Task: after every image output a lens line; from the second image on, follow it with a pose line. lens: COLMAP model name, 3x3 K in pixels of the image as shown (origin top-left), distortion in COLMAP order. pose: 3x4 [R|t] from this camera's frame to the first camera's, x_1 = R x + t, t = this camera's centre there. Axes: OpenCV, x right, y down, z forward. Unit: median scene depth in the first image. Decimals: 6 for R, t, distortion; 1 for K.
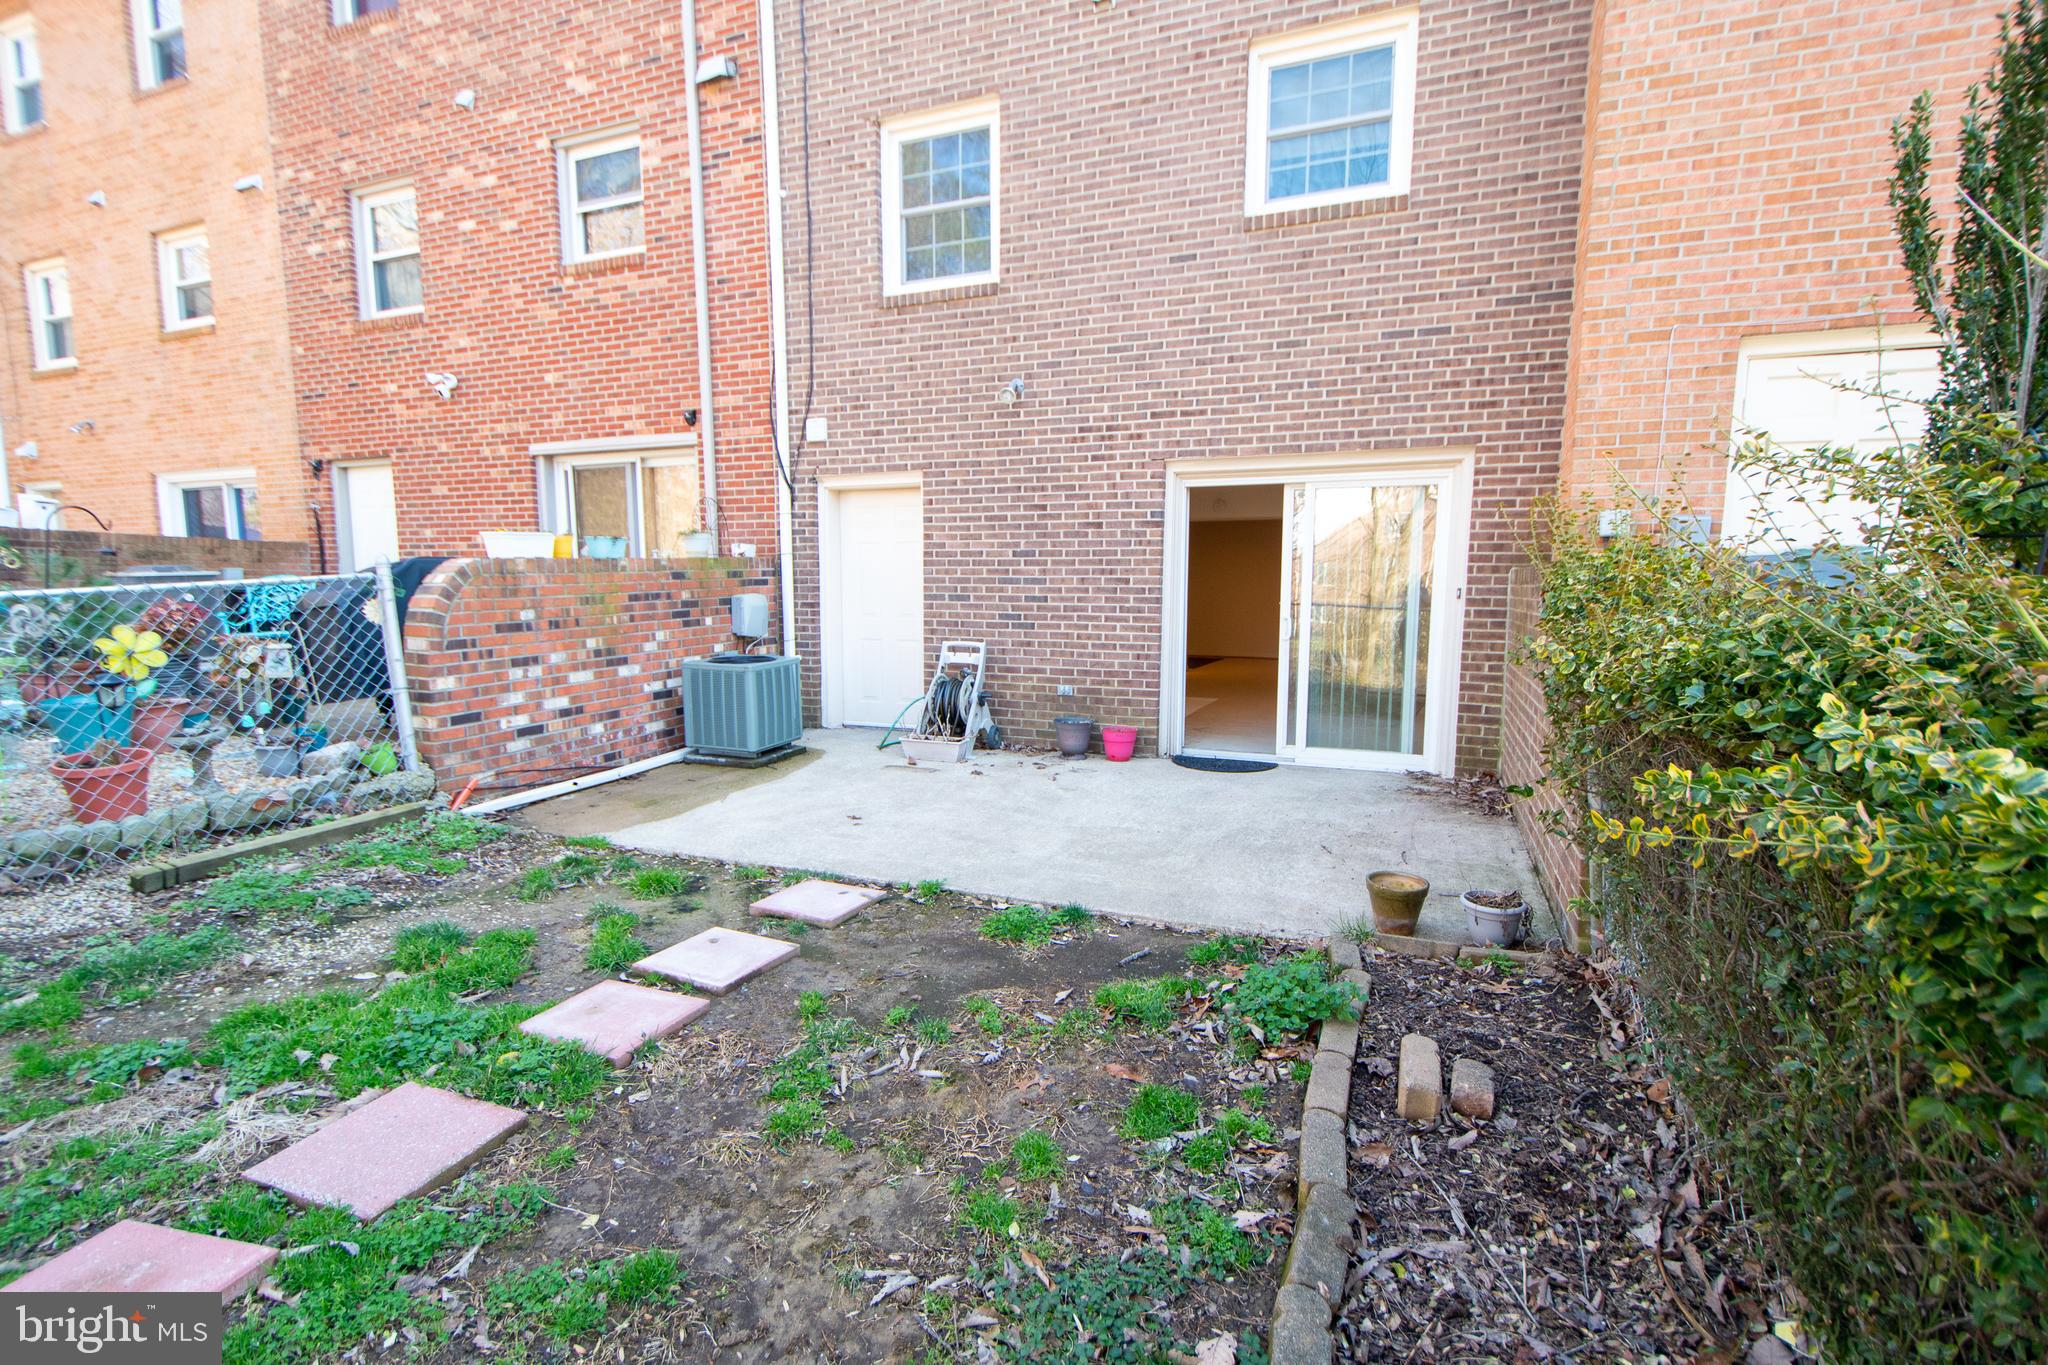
lens RADIAL K [[901.7, 0, 1032.4], [0, 901.7, 691.4], [0, 0, 1]] dist [0.006918, -0.000312]
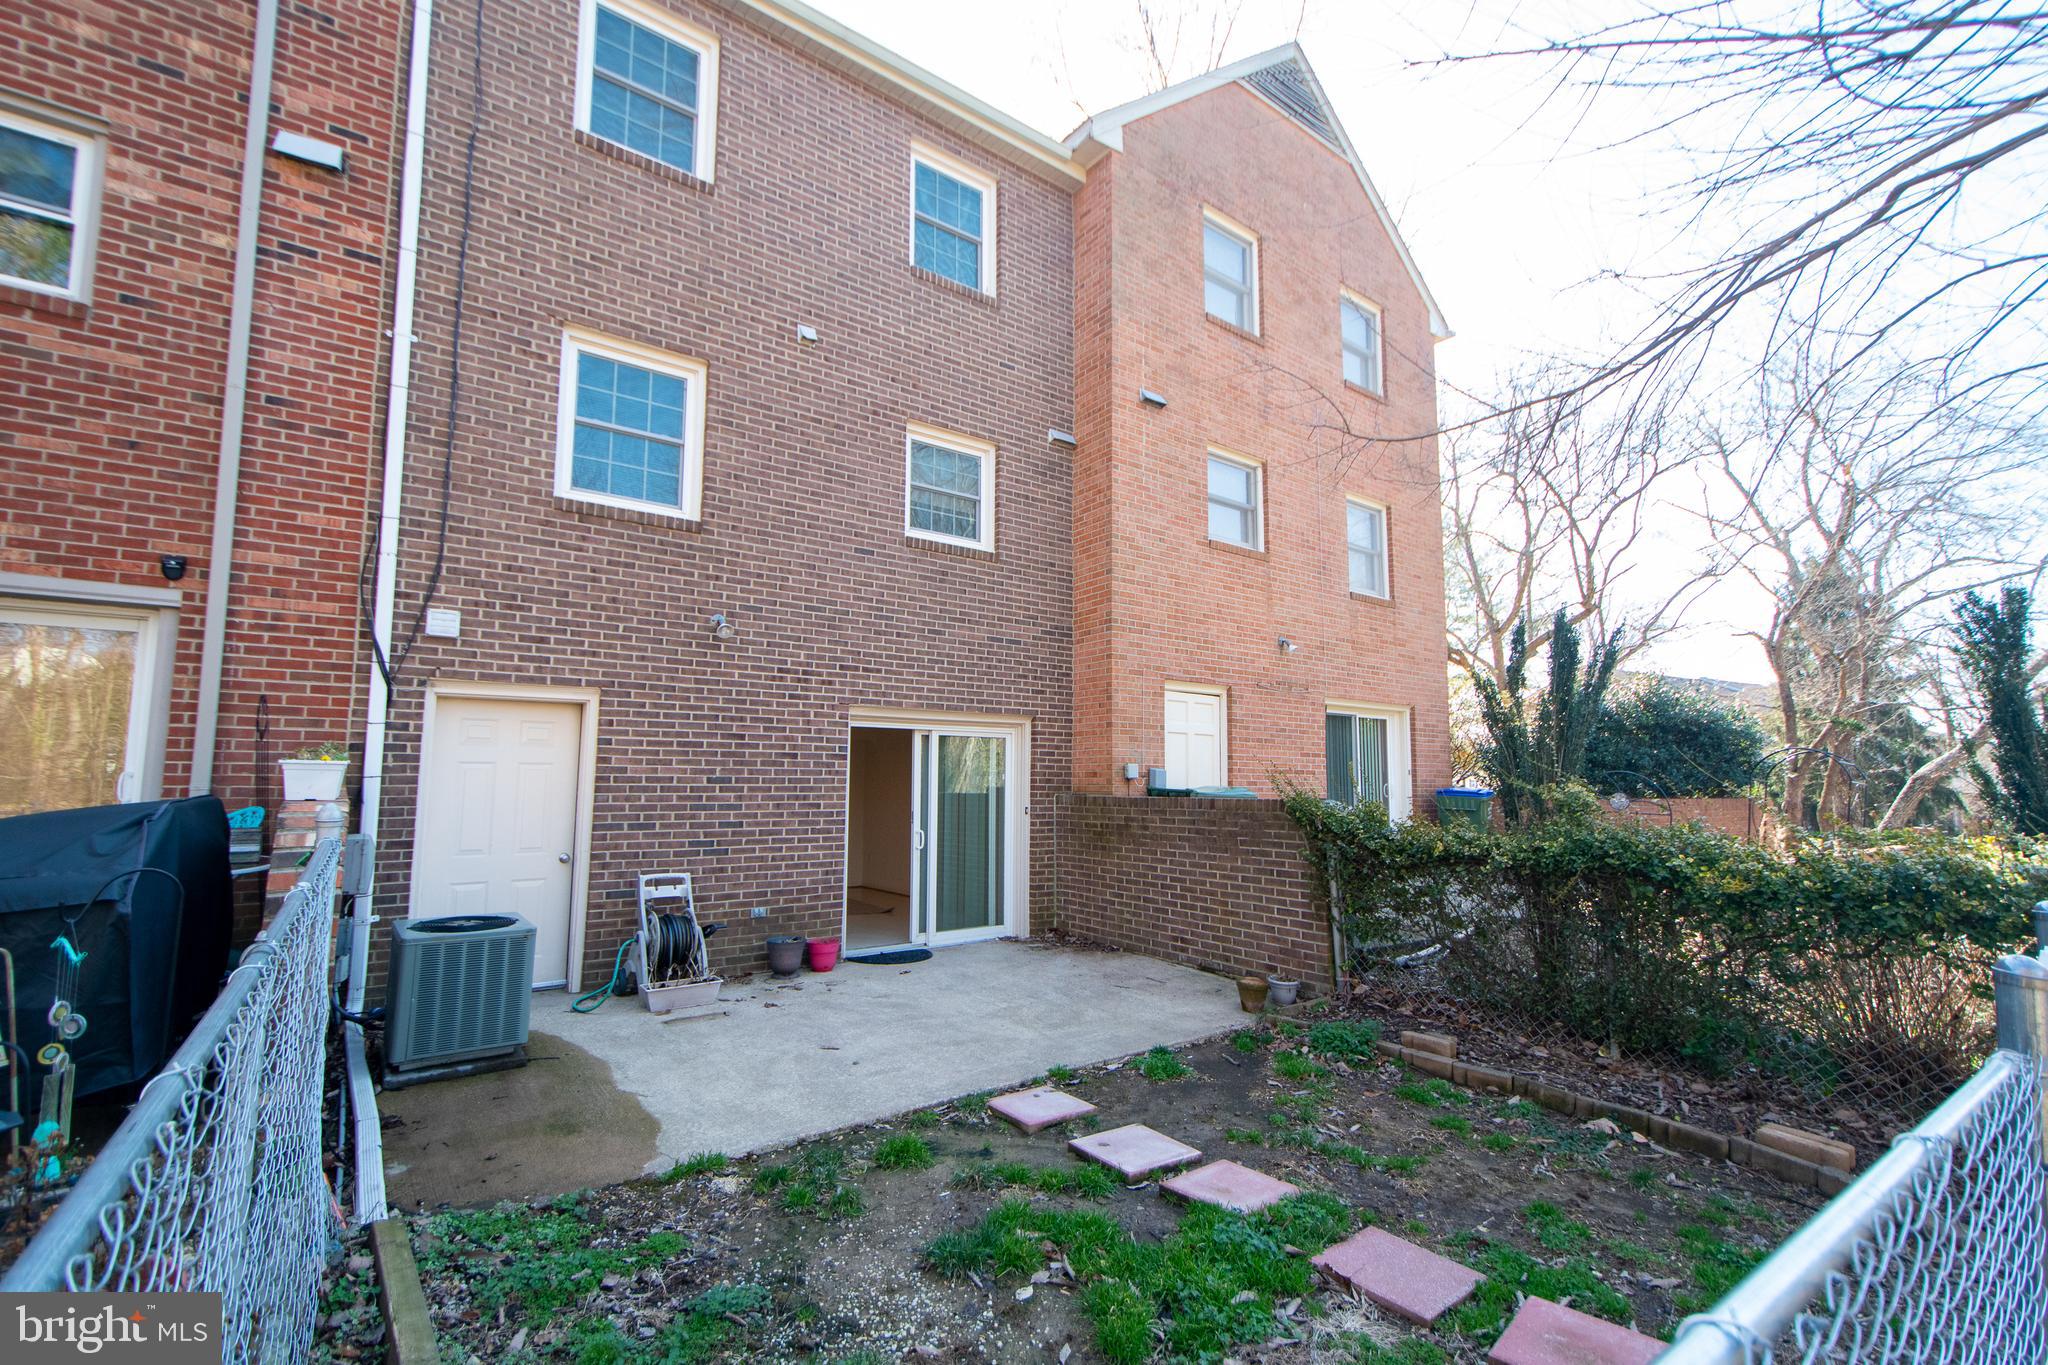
lens RADIAL K [[892.5, 0, 975.4], [0, 892.5, 707.0], [0, 0, 1]] dist [0.003315, 0.000040]
pose [[0.540341, 0.068800, 0.838629, -0.742113], [0.098737, 0.984582, -0.144391, -0.064168], [-0.835633, 0.160824, 0.525217, 0.232864]]
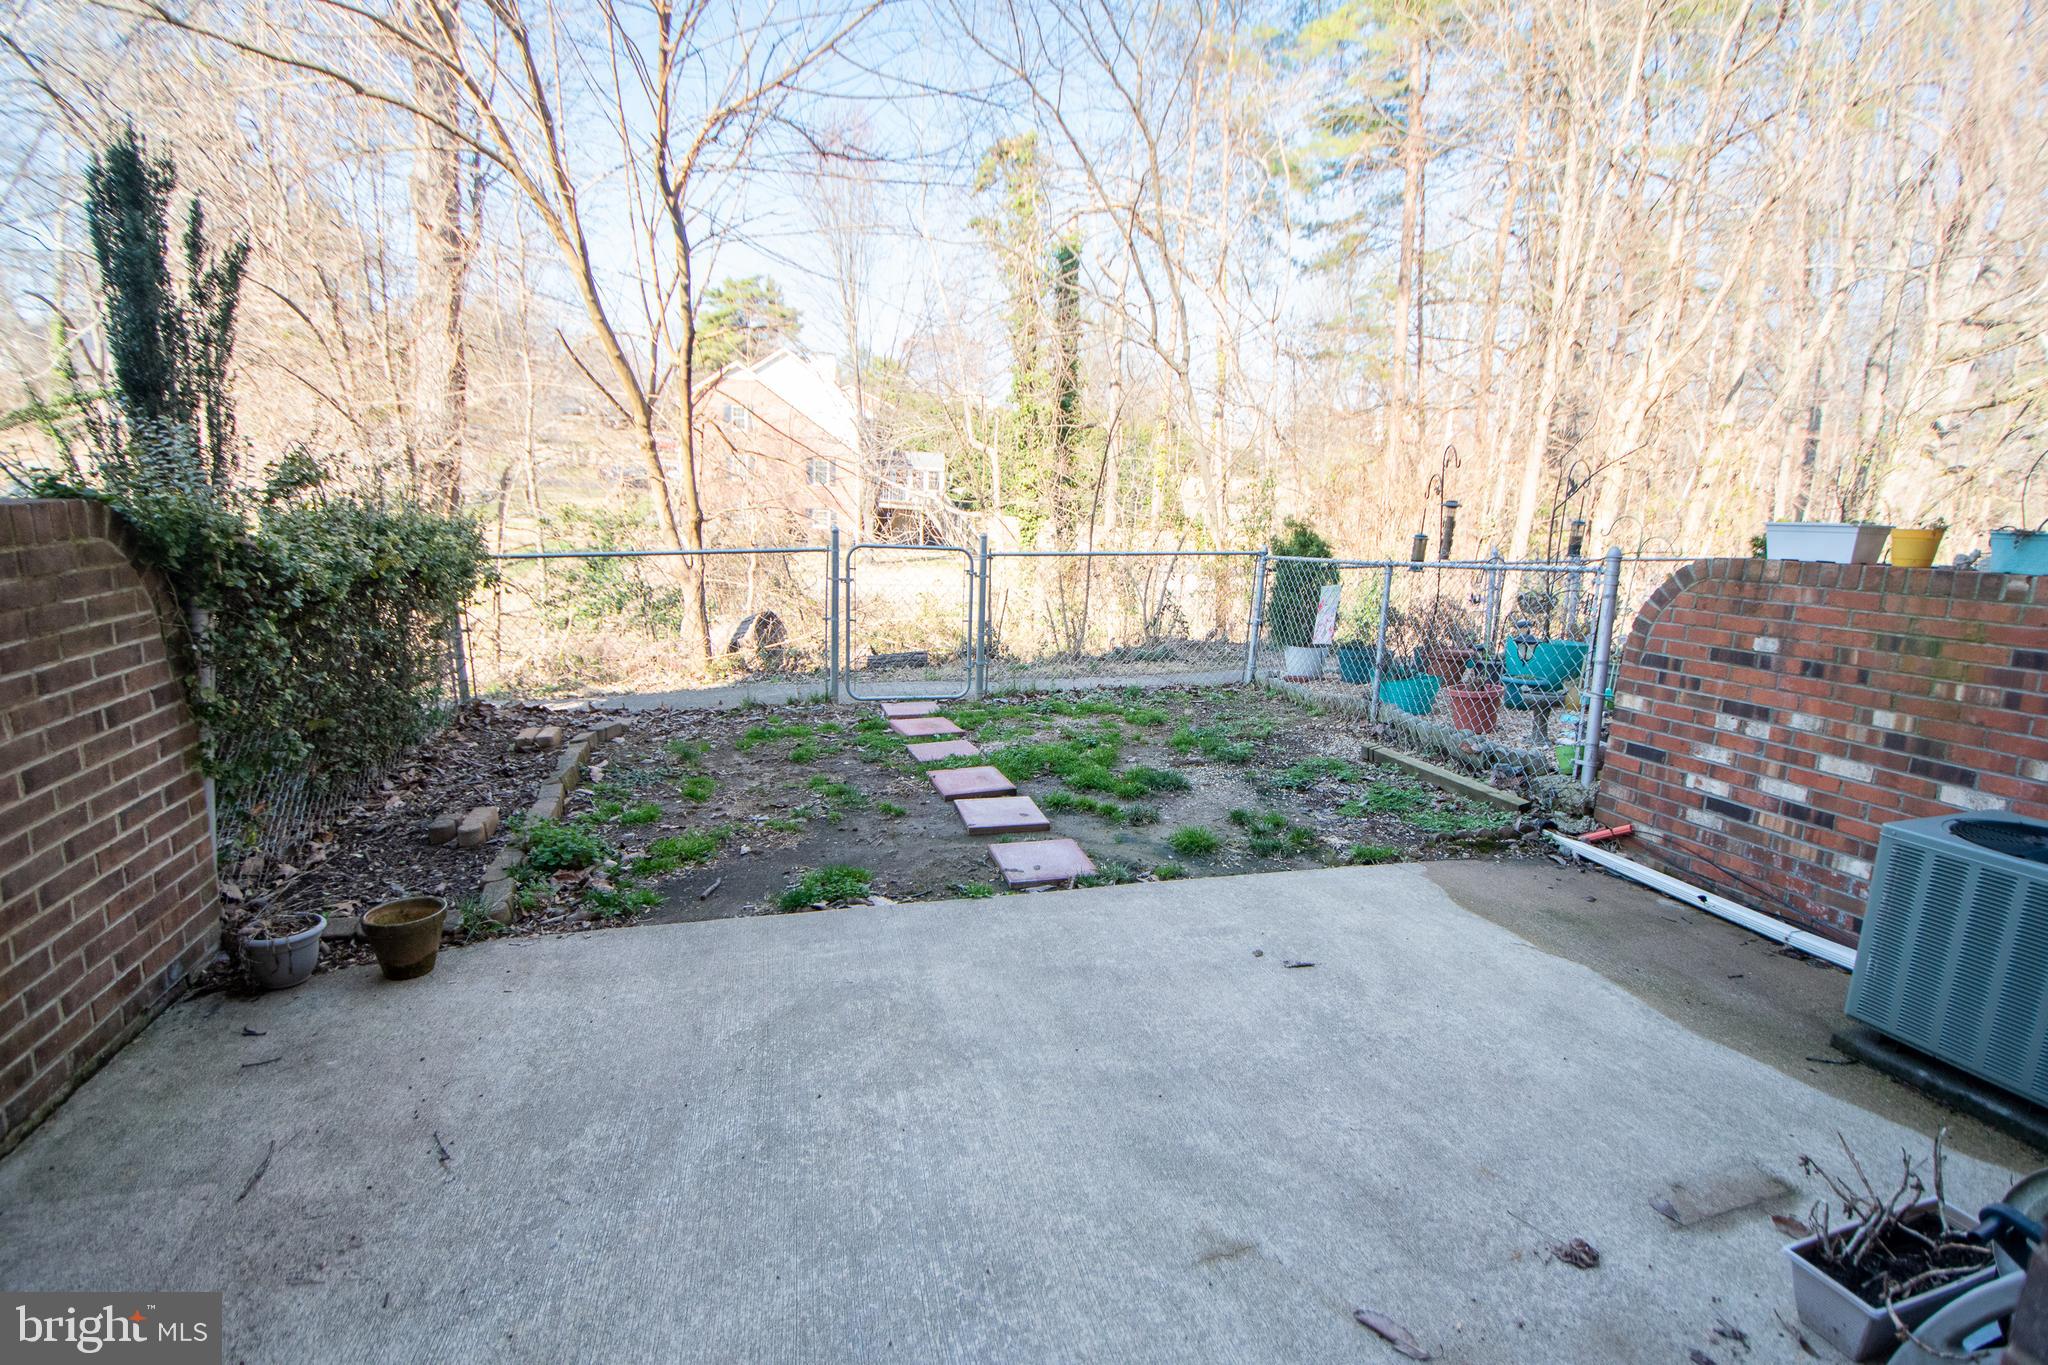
lens RADIAL K [[901.7, 0, 1032.4], [0, 901.7, 691.4], [0, 0, 1]] dist [0.006918, -0.000312]
pose [[-0.759428, 0.094543, -0.643685, 0.252202], [-0.132980, 0.945940, 0.295828, -0.154358], [0.636856, 0.310258, -0.705801, 0.984570]]
